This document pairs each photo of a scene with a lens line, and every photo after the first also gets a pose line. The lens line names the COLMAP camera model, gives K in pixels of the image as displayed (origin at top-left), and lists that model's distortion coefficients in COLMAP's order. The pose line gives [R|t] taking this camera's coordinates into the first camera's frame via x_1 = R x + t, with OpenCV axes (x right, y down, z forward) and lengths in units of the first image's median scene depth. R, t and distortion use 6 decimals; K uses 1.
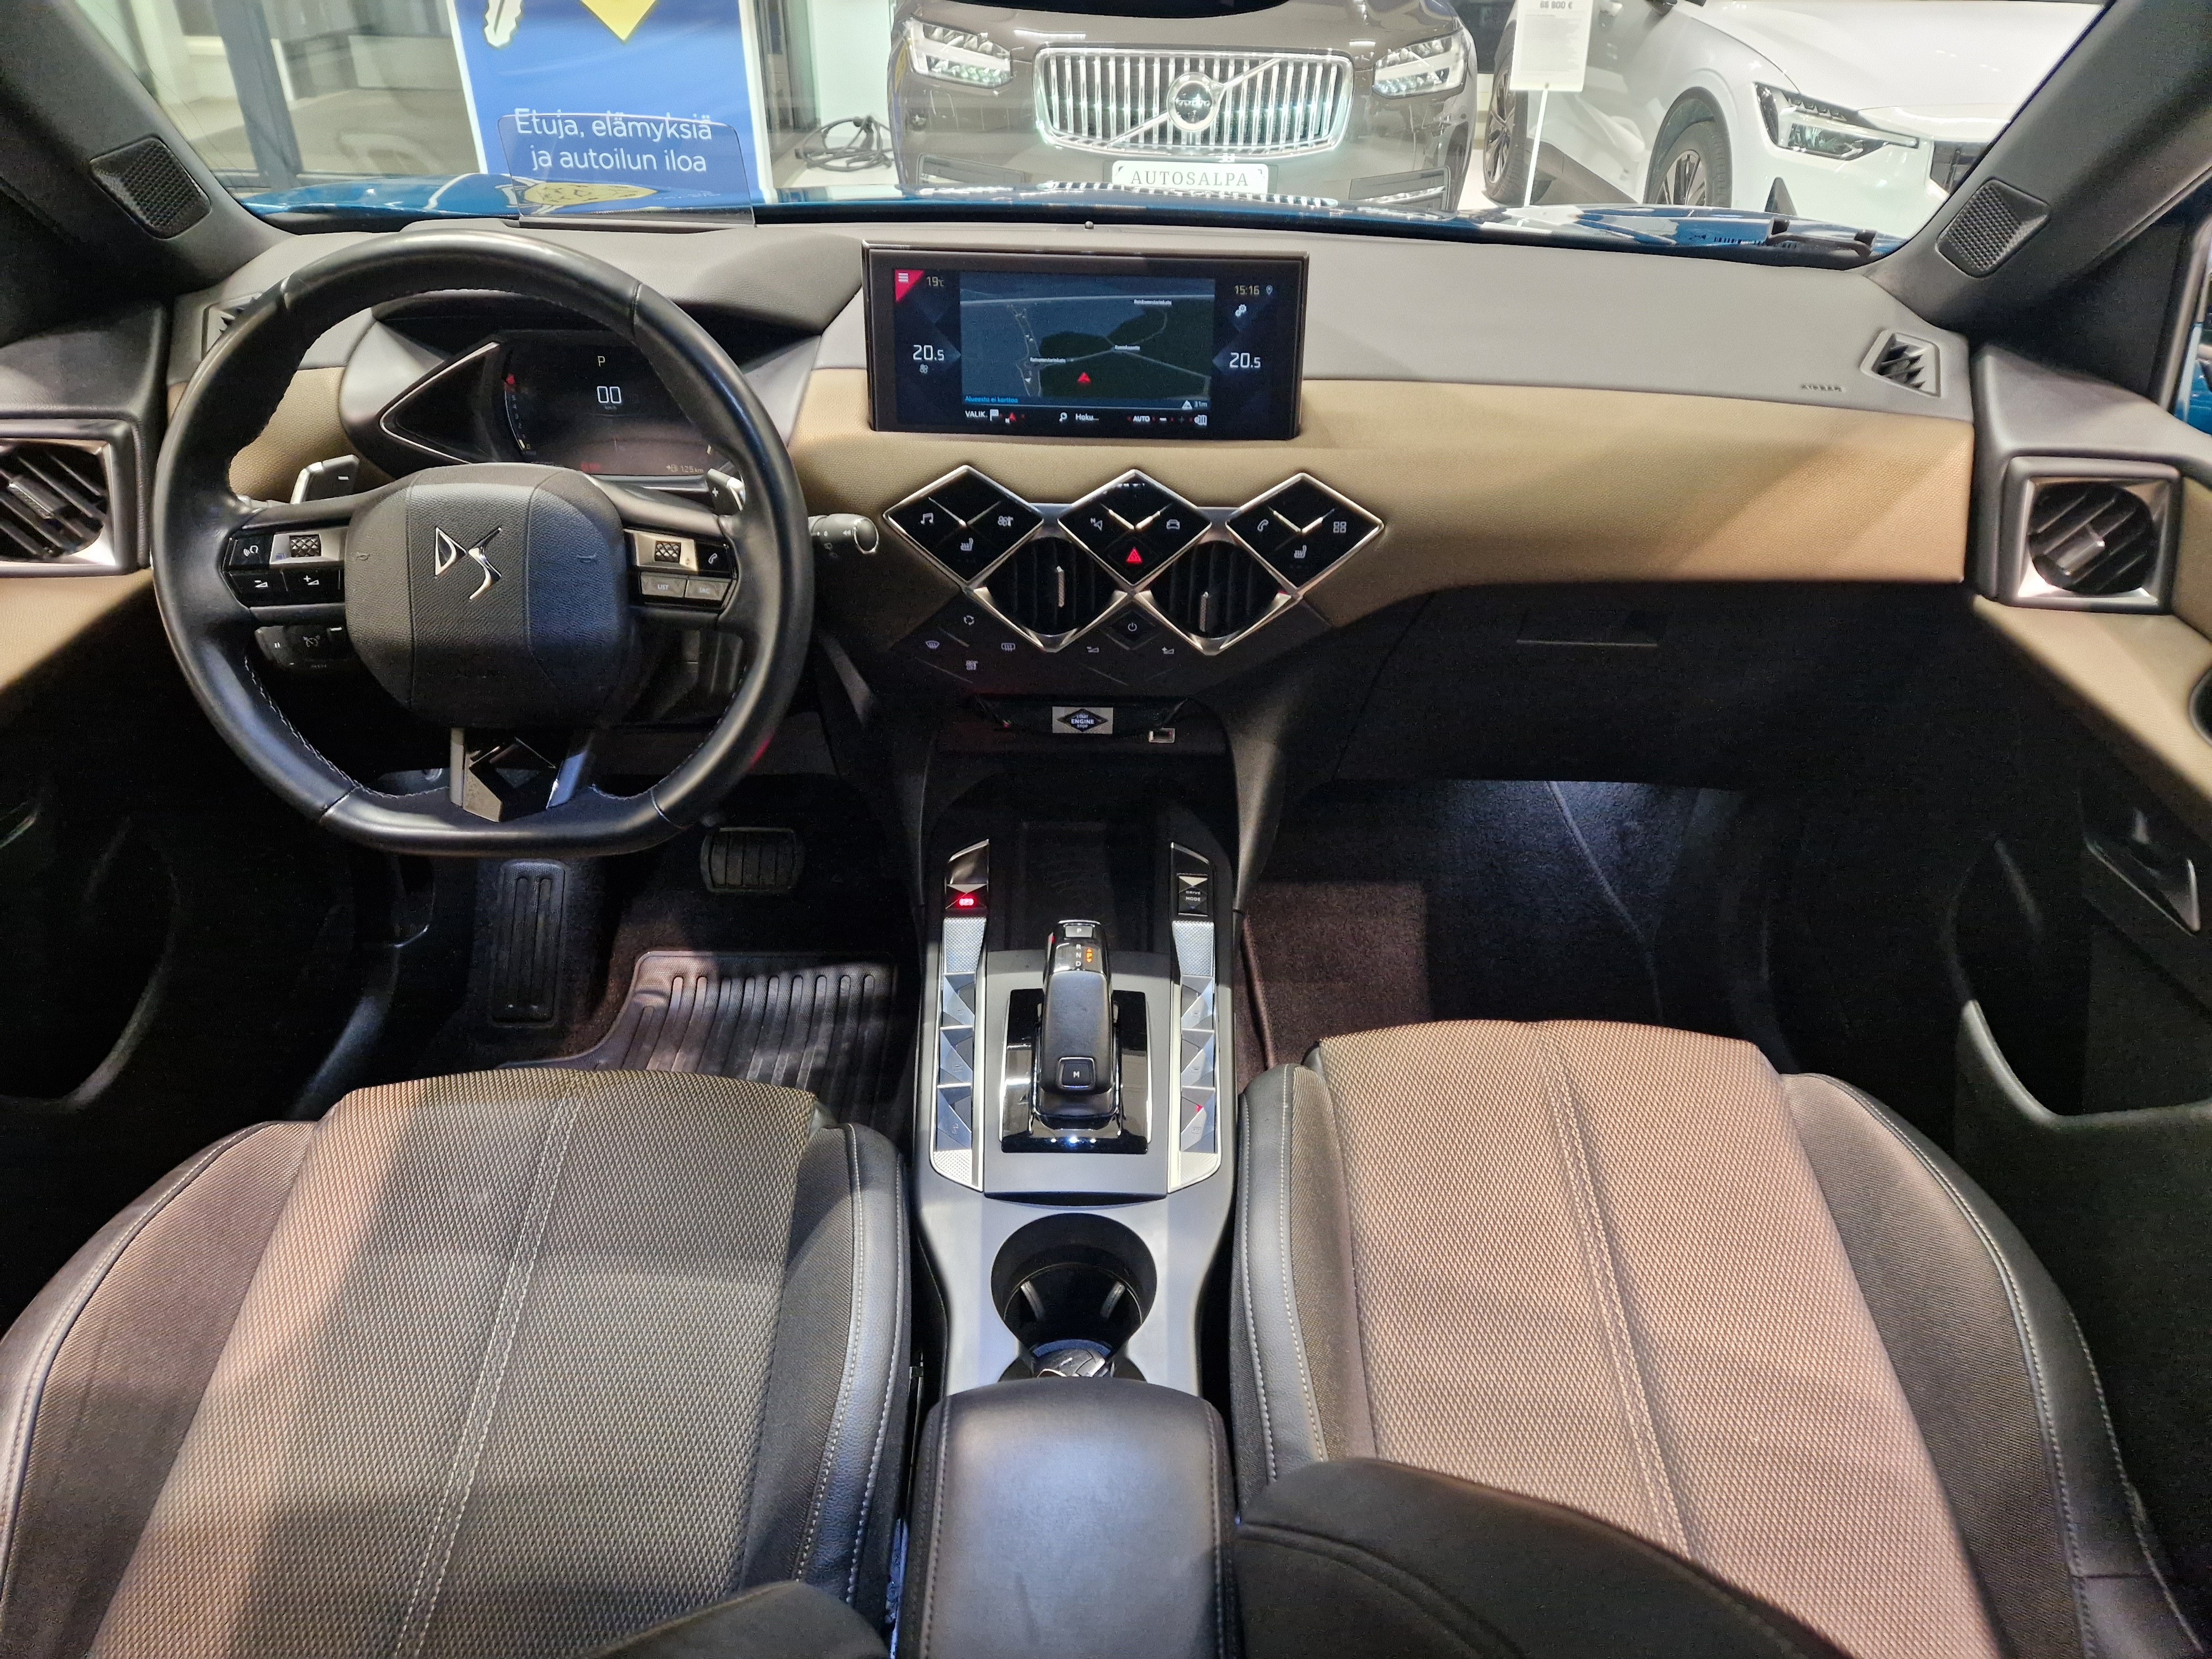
lens RADIAL K [[1479.6, 0, 1158.6], [0, 1479.6, 862.7], [0, 0, 1]] dist [0.064810, -0.051064]
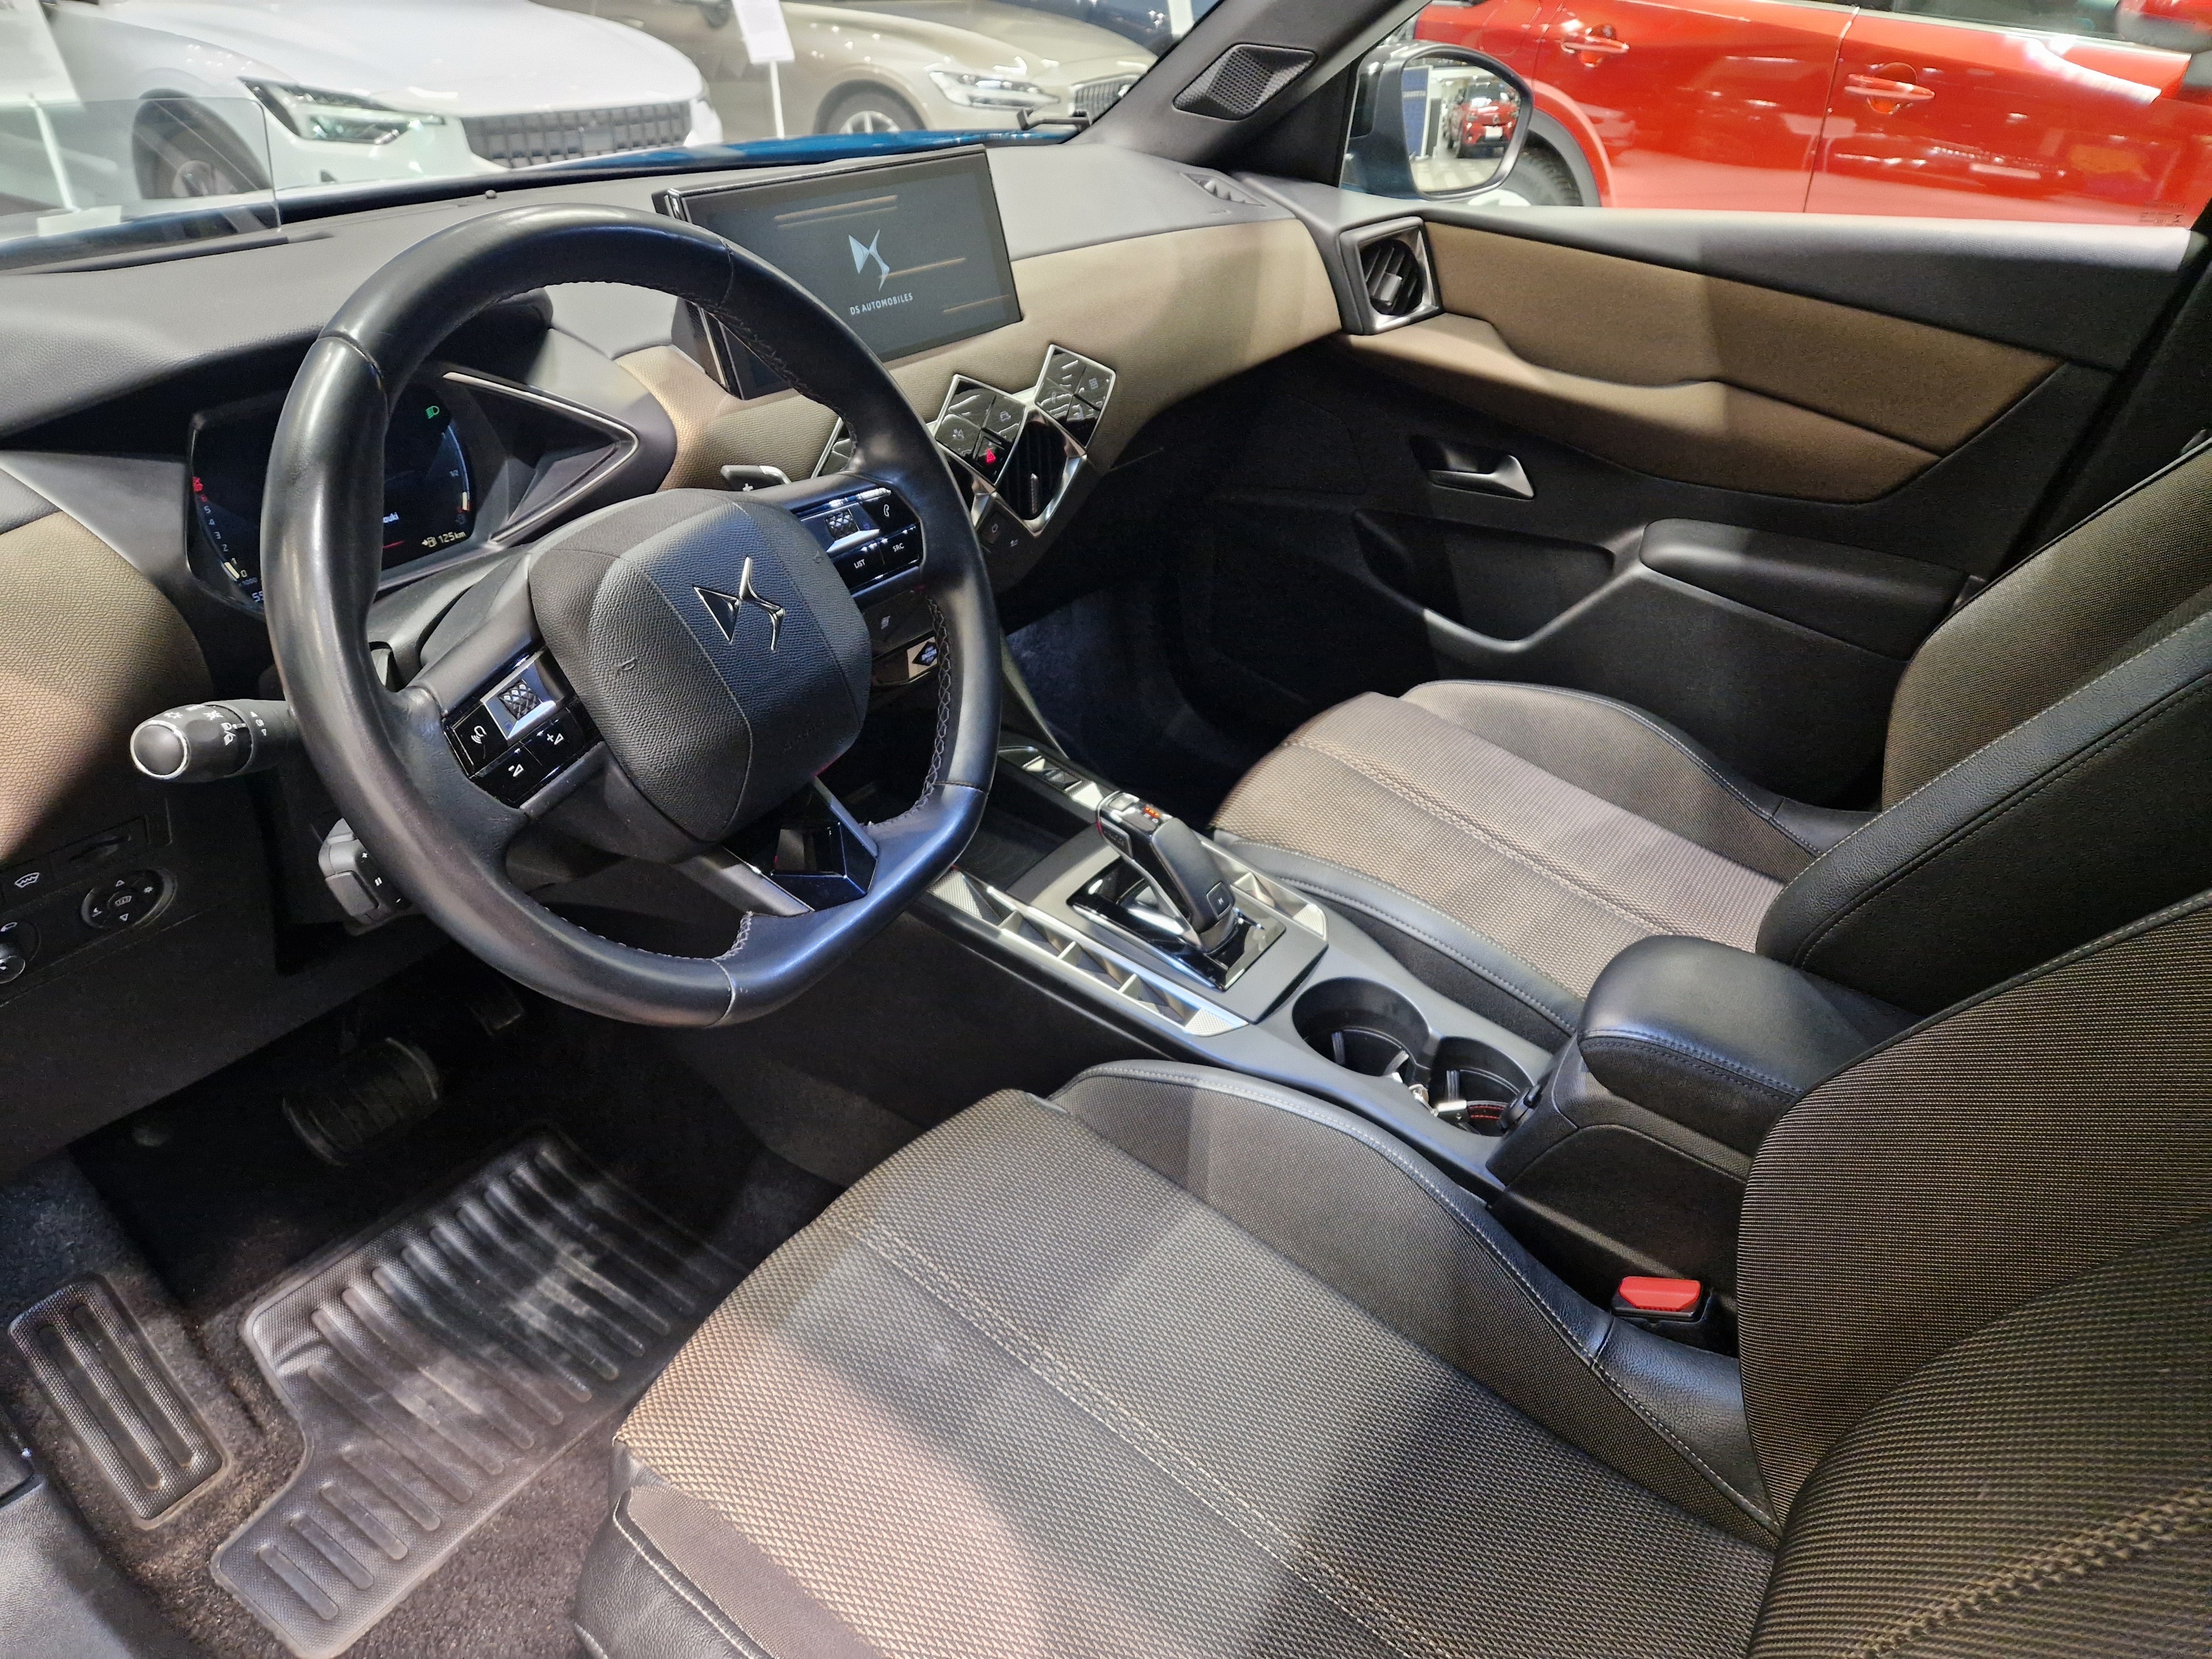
lens RADIAL K [[1479.6, 0, 1107.7], [0, 1479.6, 858.7], [0, 0, 1]] dist [0.064810, -0.051064]
pose [[0.559084, -0.447782, 0.697794, -0.805575], [0.452070, 0.870143, 0.196174, -0.128829], [-0.695024, 0.205774, 0.688911, 0.292953]]
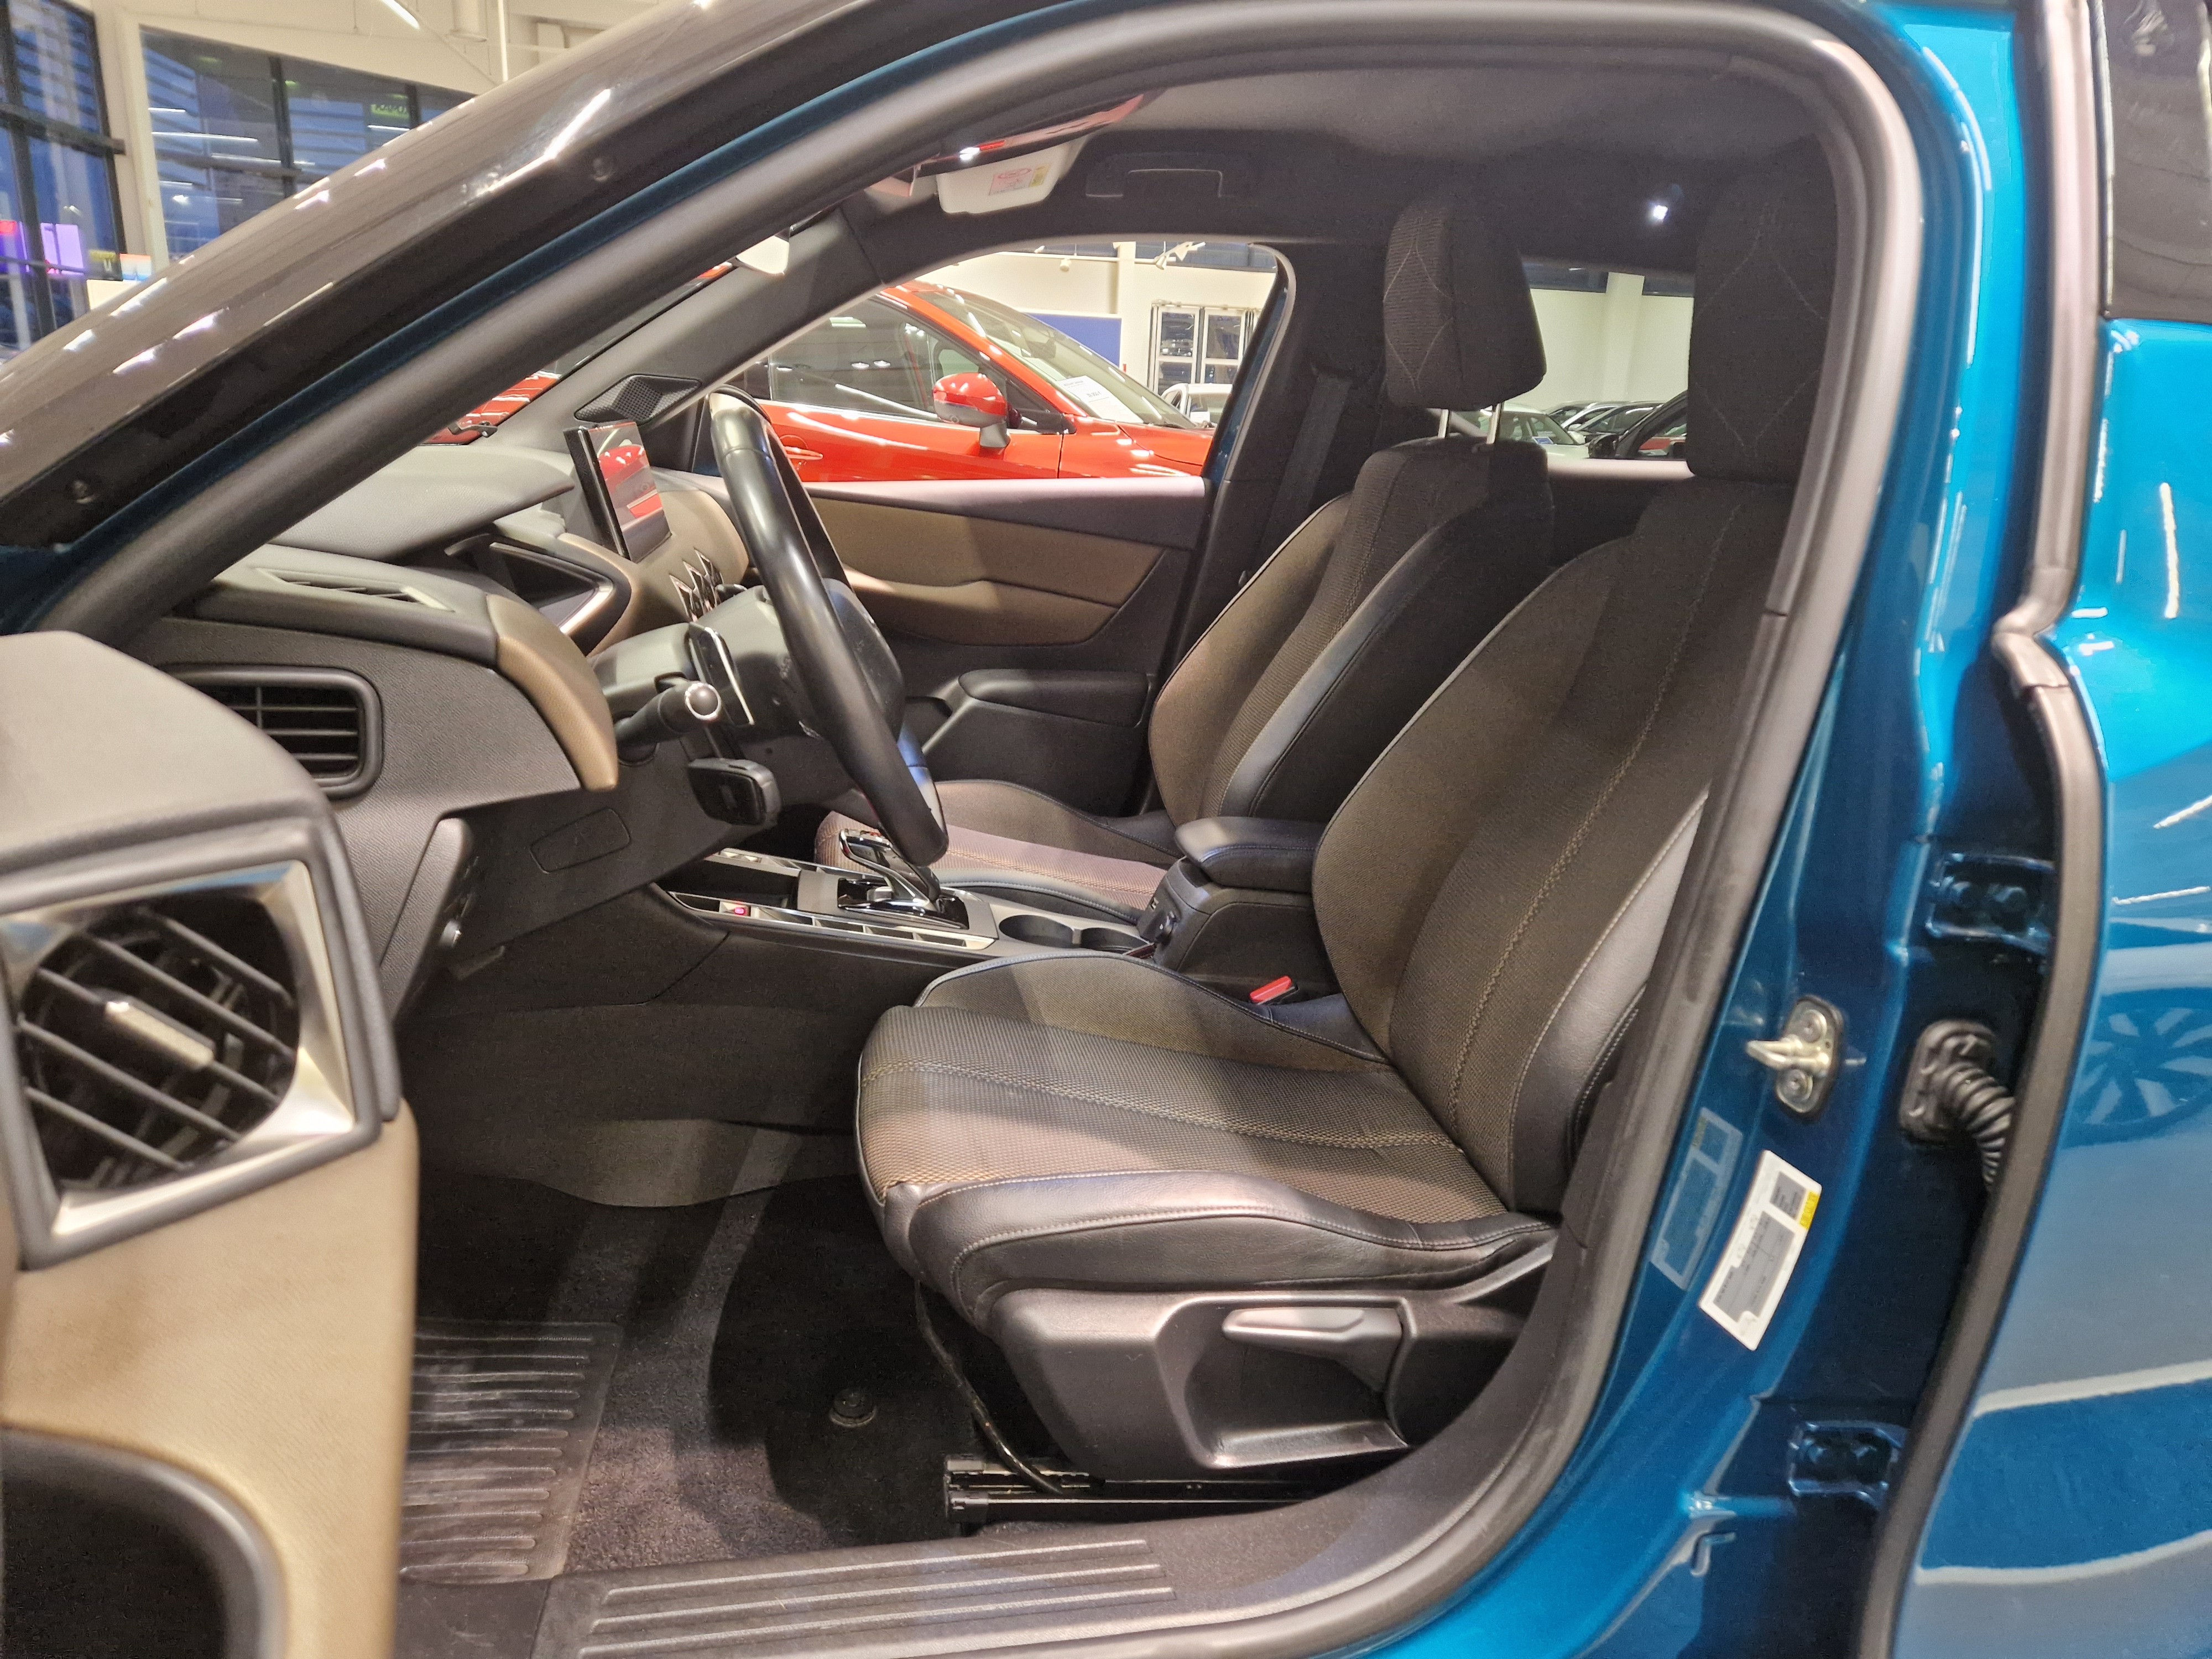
lens RADIAL K [[1479.6, 0, 1116.6], [0, 1479.6, 847.9], [0, 0, 1]] dist [0.064810, -0.051064]
pose [[-0.156644, -0.308468, 0.938249, -1.510165], [0.493288, 0.798567, 0.344901, -0.326177], [-0.855646, 0.516853, 0.027073, 0.741212]]
